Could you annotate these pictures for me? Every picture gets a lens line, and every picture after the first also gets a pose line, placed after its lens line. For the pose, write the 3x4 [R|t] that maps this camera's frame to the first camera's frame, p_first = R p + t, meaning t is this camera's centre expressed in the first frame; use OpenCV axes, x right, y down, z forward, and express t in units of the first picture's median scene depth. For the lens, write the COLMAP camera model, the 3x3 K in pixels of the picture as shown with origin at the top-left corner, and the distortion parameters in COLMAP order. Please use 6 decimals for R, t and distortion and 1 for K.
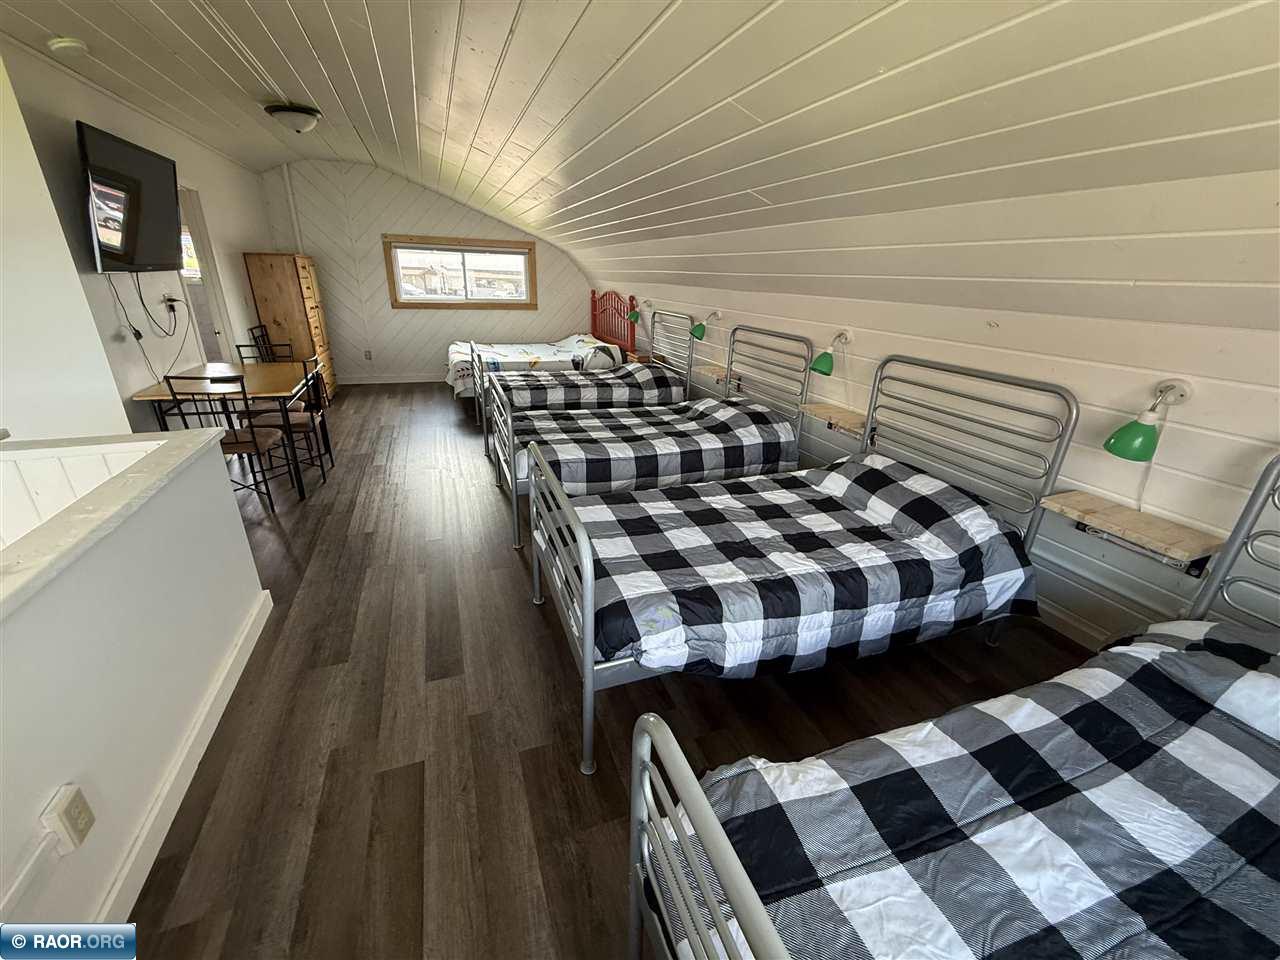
lens RADIAL K [[518.9, 0, 631.6], [0, 518.9, 477.1], [0, 0, 1]] dist [0.007141, -0.000049]
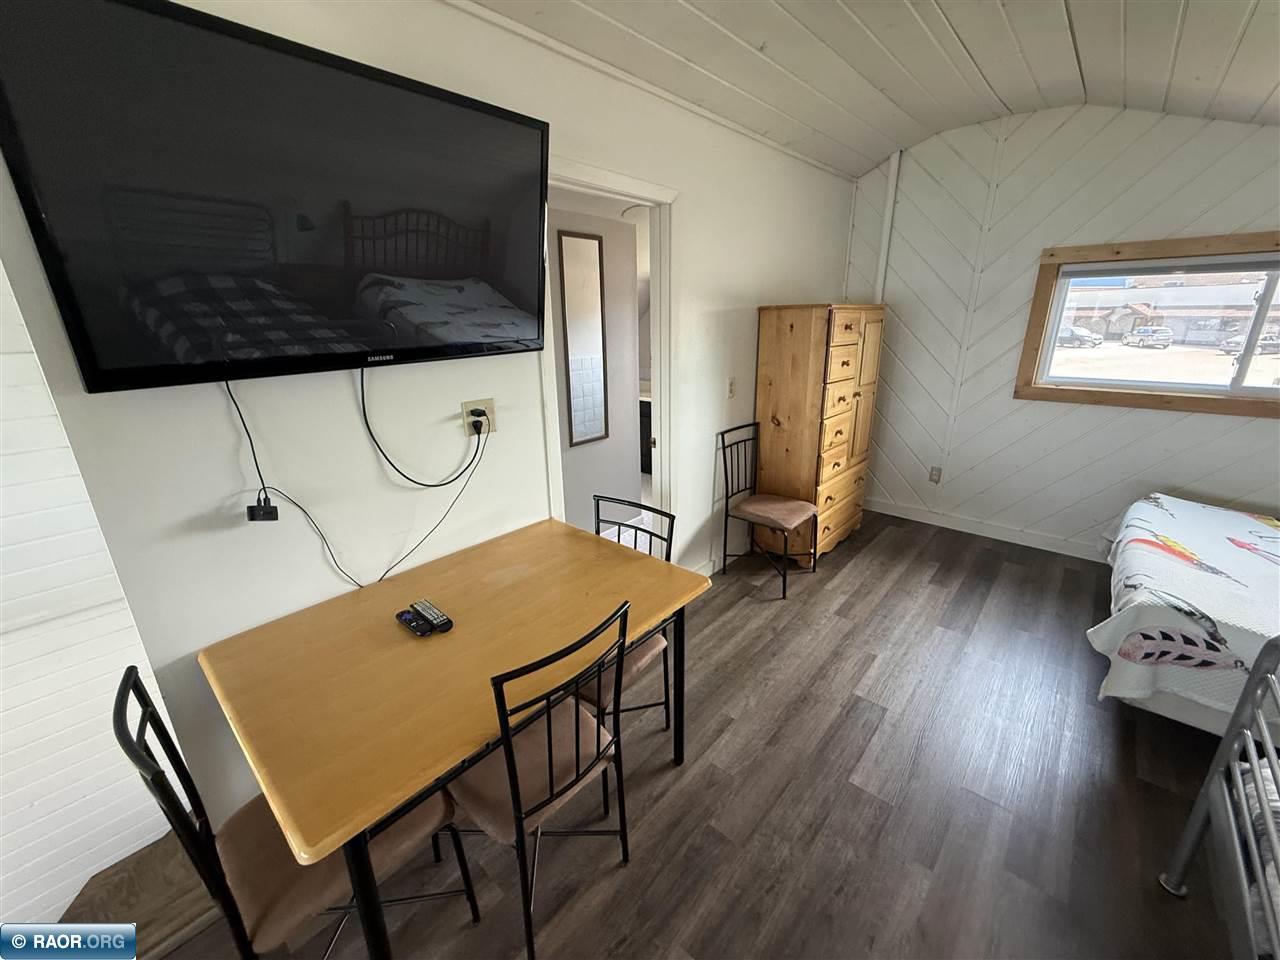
lens RADIAL K [[518.9, 0, 638.2], [0, 518.9, 482.4], [0, 0, 1]] dist [0.007141, -0.000049]
pose [[0.478304, 0.235581, -0.846007, -0.240483], [-0.291862, 0.951232, 0.099873, -0.240910], [0.828276, 0.199148, 0.523735, 0.572816]]
